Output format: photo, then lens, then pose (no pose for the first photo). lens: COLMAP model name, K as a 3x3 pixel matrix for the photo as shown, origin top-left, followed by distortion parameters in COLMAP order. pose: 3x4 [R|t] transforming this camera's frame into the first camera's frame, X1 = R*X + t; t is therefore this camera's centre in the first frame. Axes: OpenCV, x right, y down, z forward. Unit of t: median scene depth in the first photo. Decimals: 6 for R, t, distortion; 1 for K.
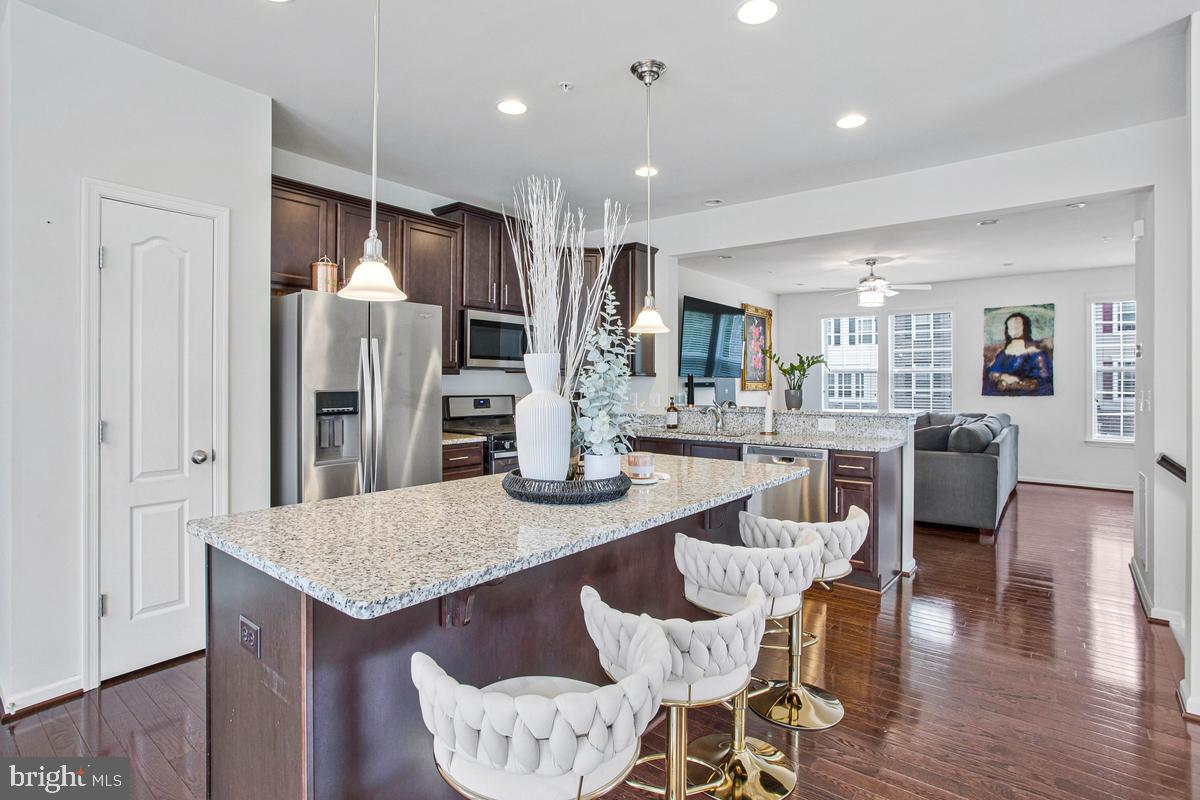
lens RADIAL K [[603.3, 0, 592.7], [0, 603.3, 384.0], [0, 0, 1]] dist [-0.025907, 0.002364]
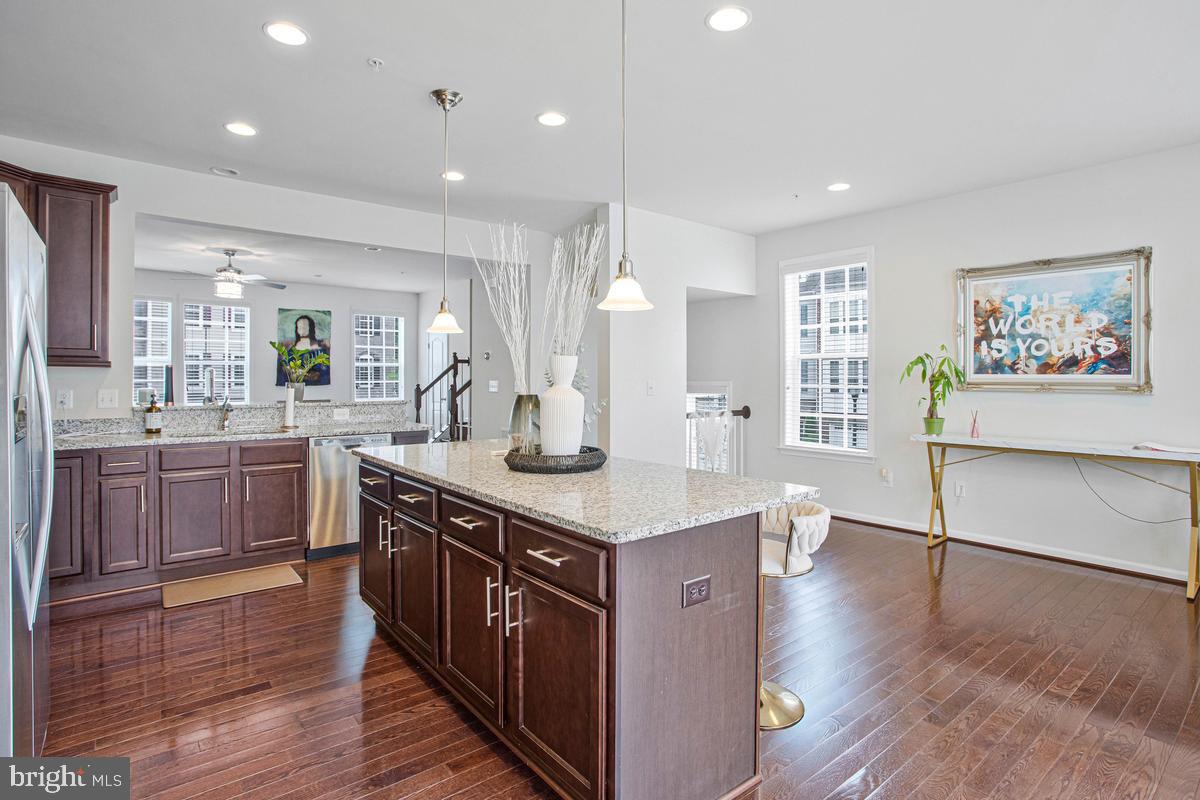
lens RADIAL K [[603.3, 0, 600.0], [0, 603.3, 368.7], [0, 0, 1]] dist [-0.025907, 0.002364]
pose [[0.215694, 0.009158, 0.976418, -0.329195], [-0.000611, 0.999957, -0.009244, -0.002777], [-0.976461, 0.001398, 0.215690, 0.170646]]
